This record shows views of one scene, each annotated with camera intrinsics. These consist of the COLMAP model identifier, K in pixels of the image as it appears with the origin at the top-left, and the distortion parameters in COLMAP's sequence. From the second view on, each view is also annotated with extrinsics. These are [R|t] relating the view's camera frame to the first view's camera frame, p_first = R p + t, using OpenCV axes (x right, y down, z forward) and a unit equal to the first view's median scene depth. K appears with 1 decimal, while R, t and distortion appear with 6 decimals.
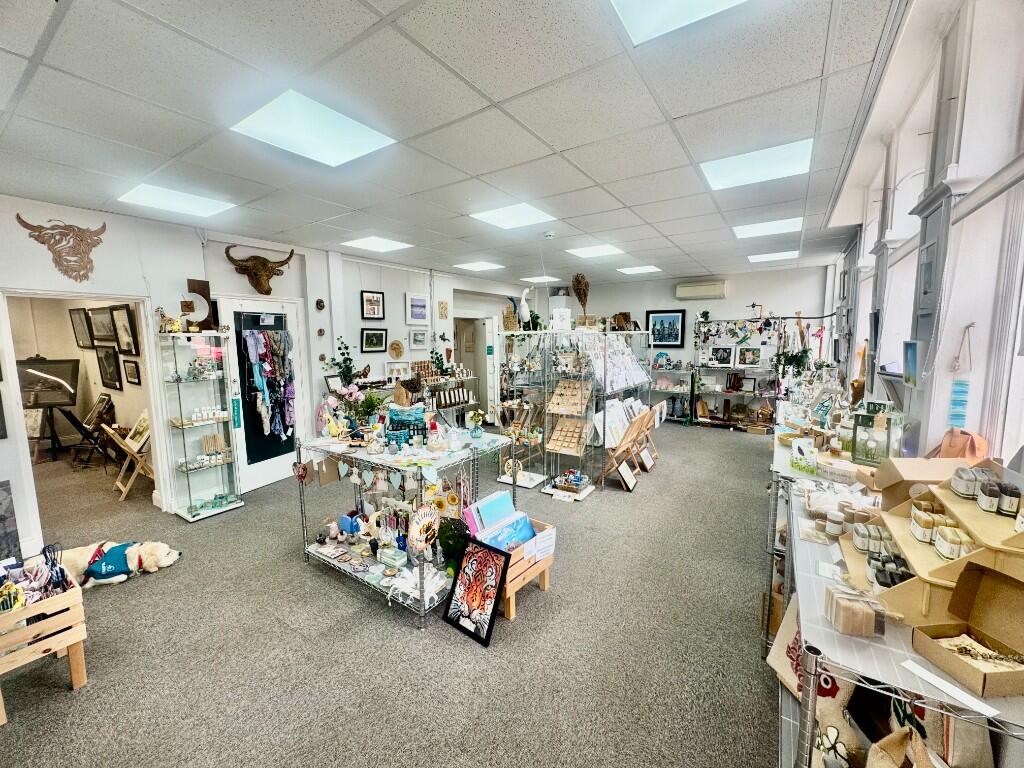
lens RADIAL K [[410.6, 0, 511.0], [0, 410.6, 386.6], [0, 0, 1]] dist [-0.001172, -0.000445]
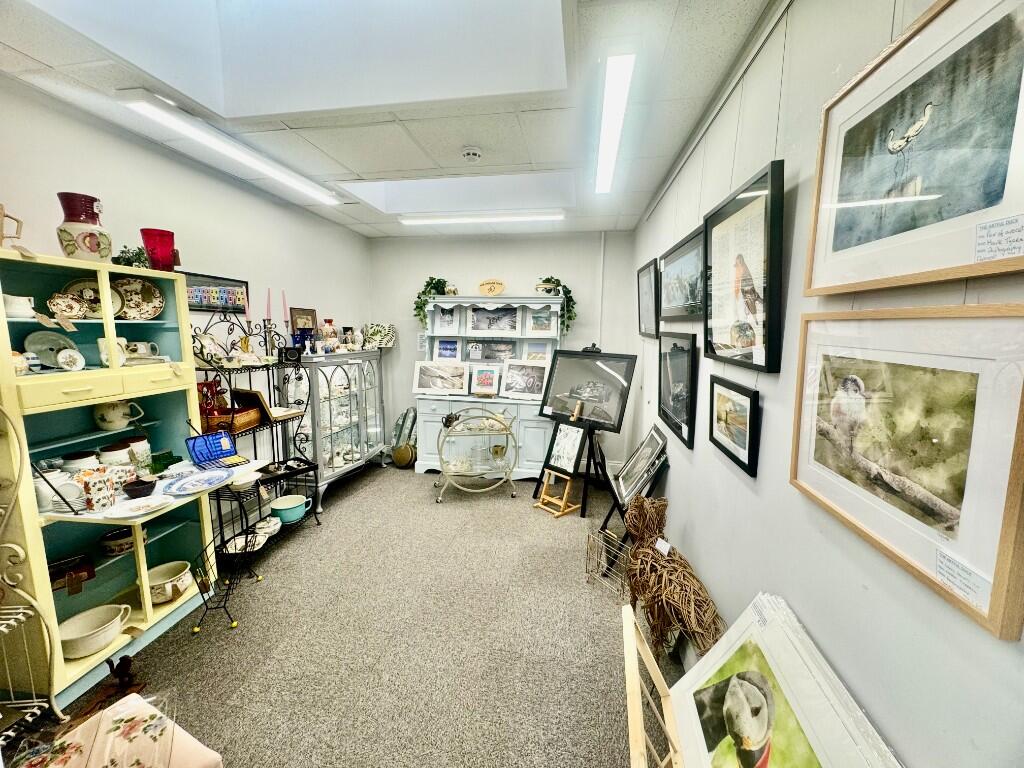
lens RADIAL K [[410.6, 0, 511.0], [0, 410.6, 386.6], [0, 0, 1]] dist [-0.001172, -0.000445]
pose [[0.409031, 0.142174, -0.901377, -0.671648], [-0.125920, 0.987132, 0.098560, -0.064961], [0.903791, 0.073187, 0.421670, 0.672708]]
